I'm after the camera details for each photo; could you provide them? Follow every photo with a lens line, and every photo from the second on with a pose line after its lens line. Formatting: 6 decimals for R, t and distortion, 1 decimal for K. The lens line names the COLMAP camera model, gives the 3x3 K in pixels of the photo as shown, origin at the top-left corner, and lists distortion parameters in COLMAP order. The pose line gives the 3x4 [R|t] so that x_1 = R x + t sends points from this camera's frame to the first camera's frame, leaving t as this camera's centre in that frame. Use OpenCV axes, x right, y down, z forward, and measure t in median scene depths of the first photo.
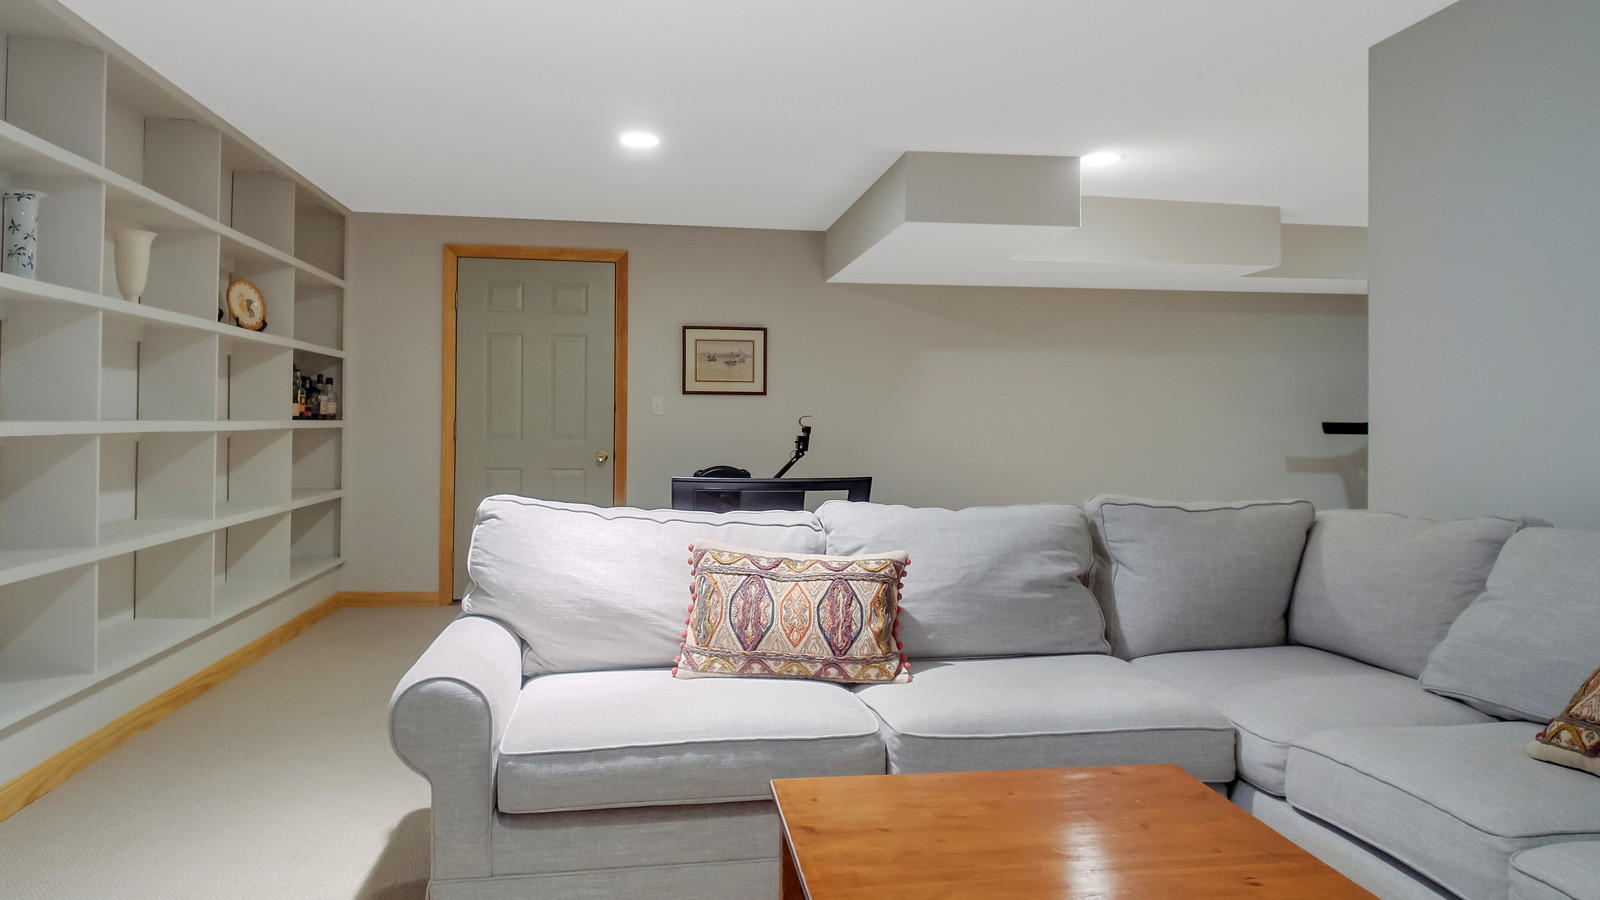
lens RADIAL K [[1109.6, 0, 800.6], [0, 1109.6, 439.0], [0, 0, 1]] dist [0.036763, -0.019039]
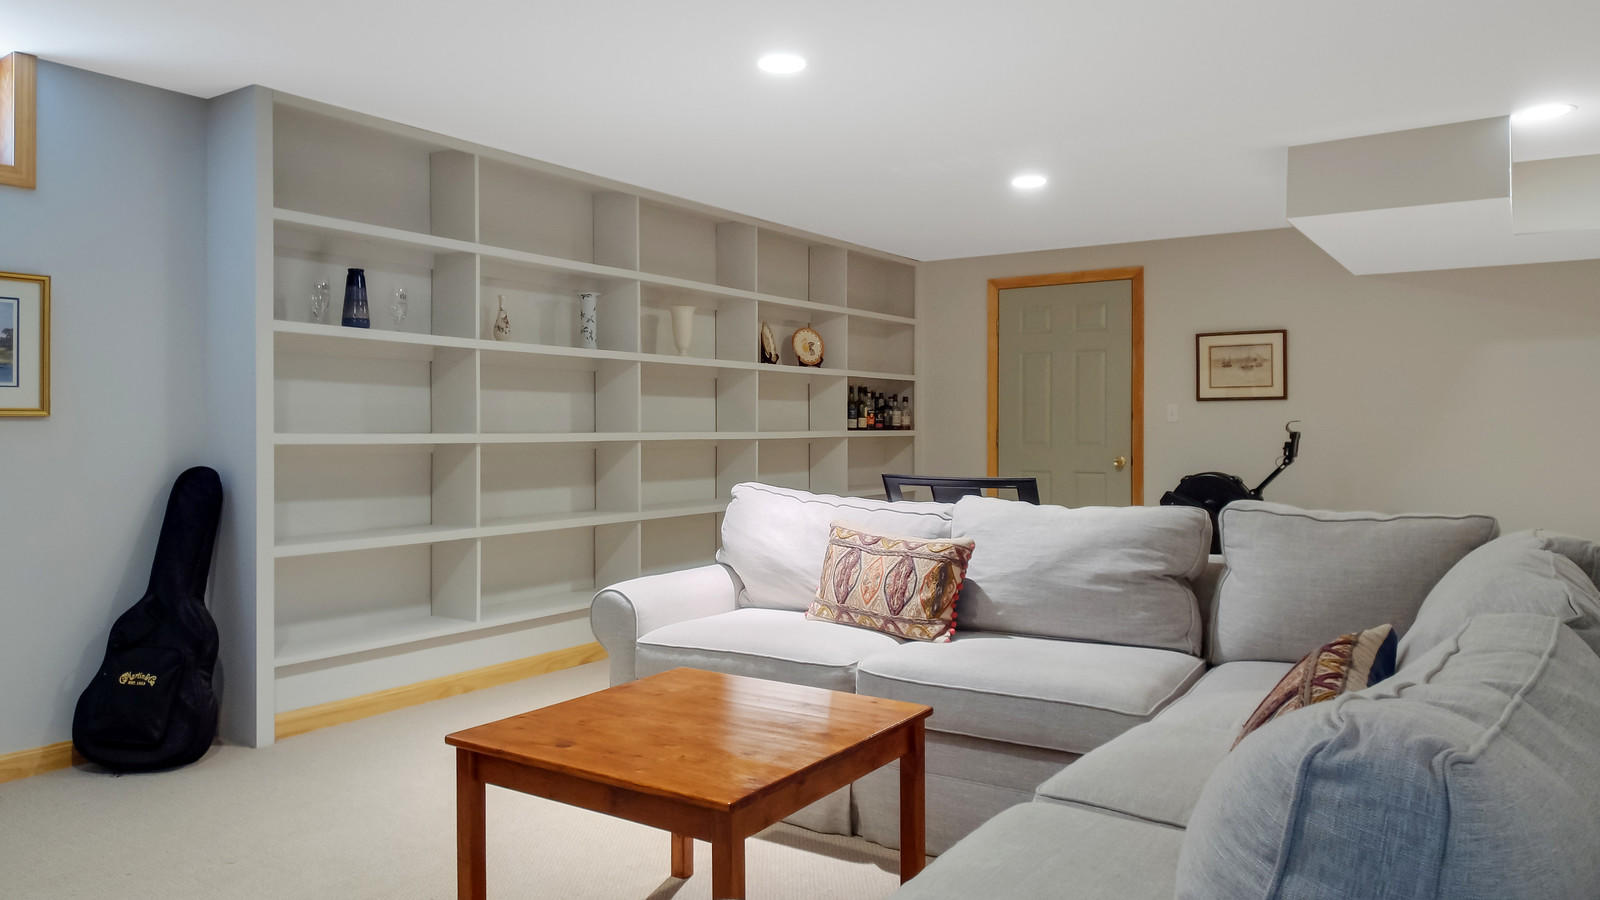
lens RADIAL K [[1109.6, 0, 788.9], [0, 1109.6, 461.4], [0, 0, 1]] dist [0.036763, -0.019039]
pose [[0.722408, 0.010646, -0.691385, 0.708144], [-0.001656, 0.999905, 0.013666, 0.003052], [0.691465, -0.008728, 0.722357, 0.006254]]
